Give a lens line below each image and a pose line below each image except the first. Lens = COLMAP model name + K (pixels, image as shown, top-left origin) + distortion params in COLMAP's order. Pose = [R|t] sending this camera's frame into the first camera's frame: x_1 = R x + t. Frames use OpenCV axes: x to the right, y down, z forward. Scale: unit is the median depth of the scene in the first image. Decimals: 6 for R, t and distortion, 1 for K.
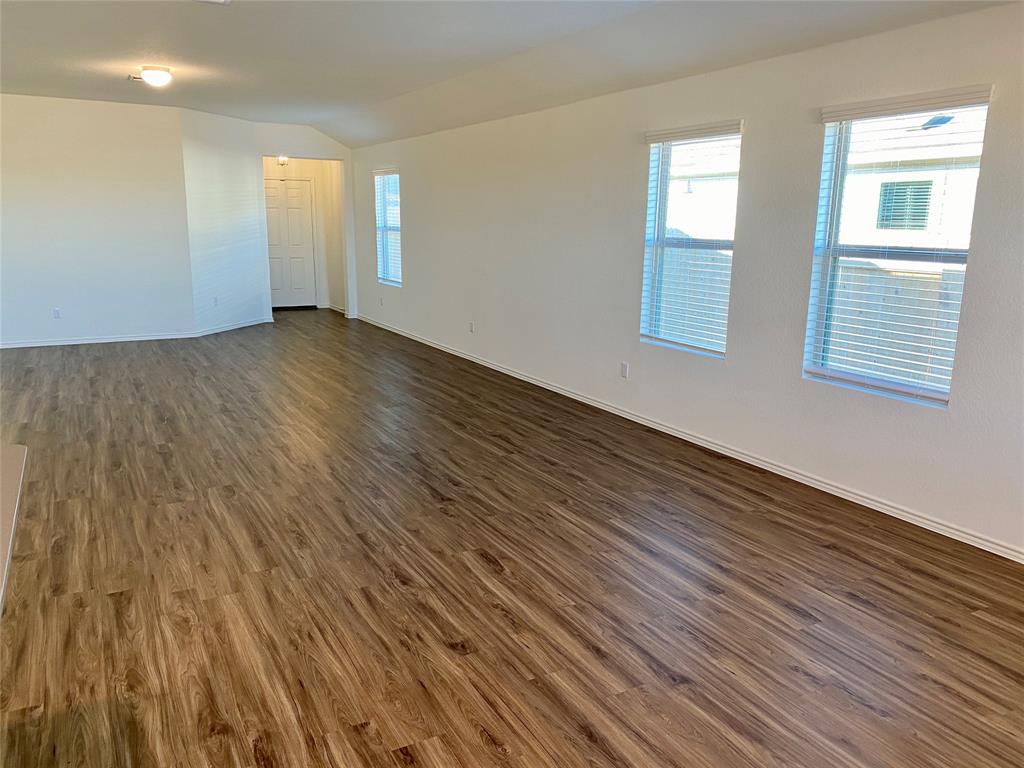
lens RADIAL K [[787.6, 0, 509.9], [0, 787.6, 375.8], [0, 0, 1]] dist [0.041059, -0.042076]
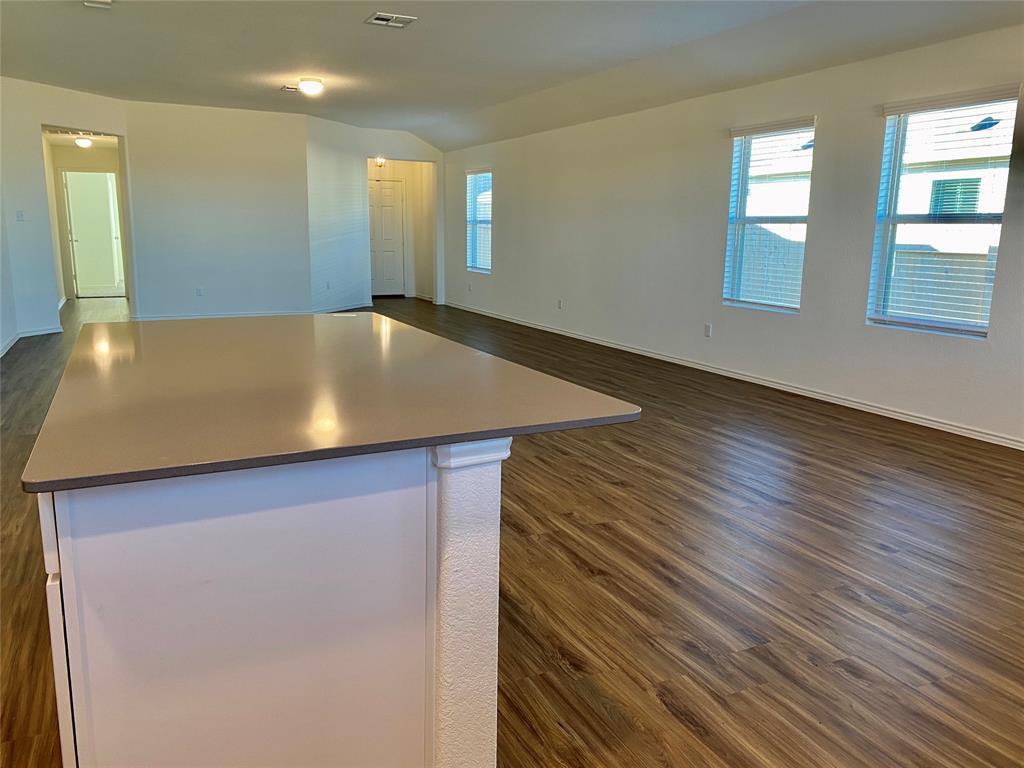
lens RADIAL K [[787.6, 0, 508.5], [0, 787.6, 367.2], [0, 0, 1]] dist [0.041059, -0.042076]
pose [[0.998516, 0.012370, -0.053040, -0.095505], [-0.013673, 0.999612, -0.024285, 0.087627], [0.052719, 0.024974, 0.998297, -0.204728]]
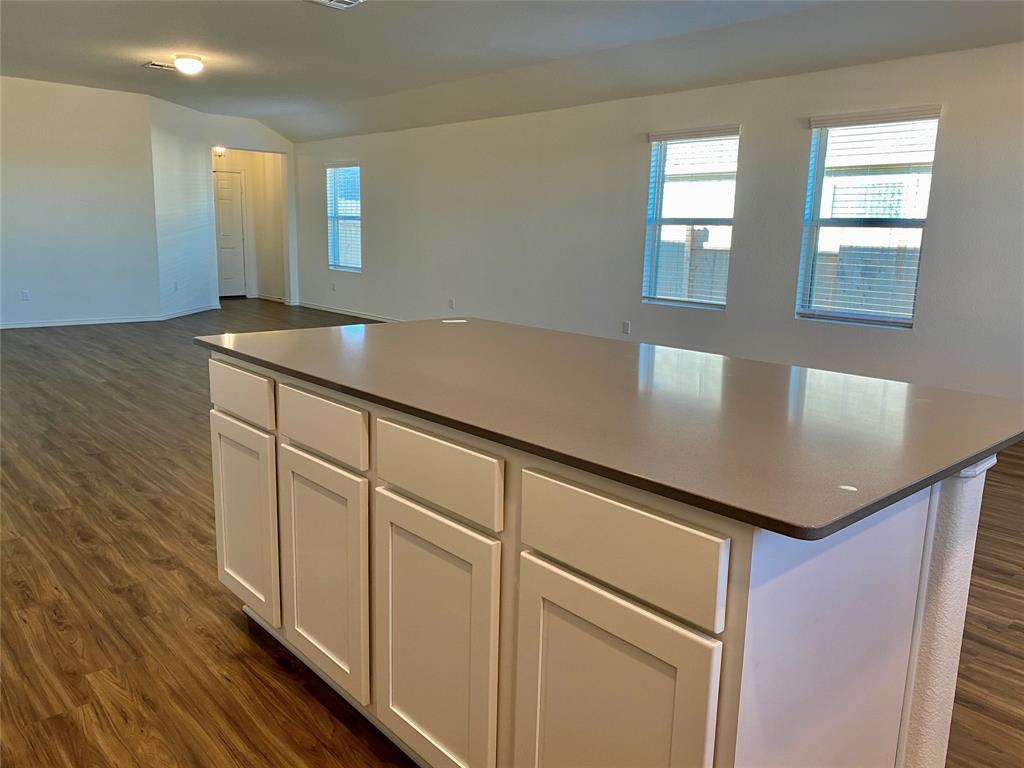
lens RADIAL K [[787.6, 0, 511.3], [0, 787.6, 376.5], [0, 0, 1]] dist [0.041059, -0.042076]
pose [[0.975399, -0.028480, 0.218600, -0.325170], [0.030606, 0.999511, -0.006347, 0.078181], [-0.218312, 0.012881, 0.975794, -0.165818]]
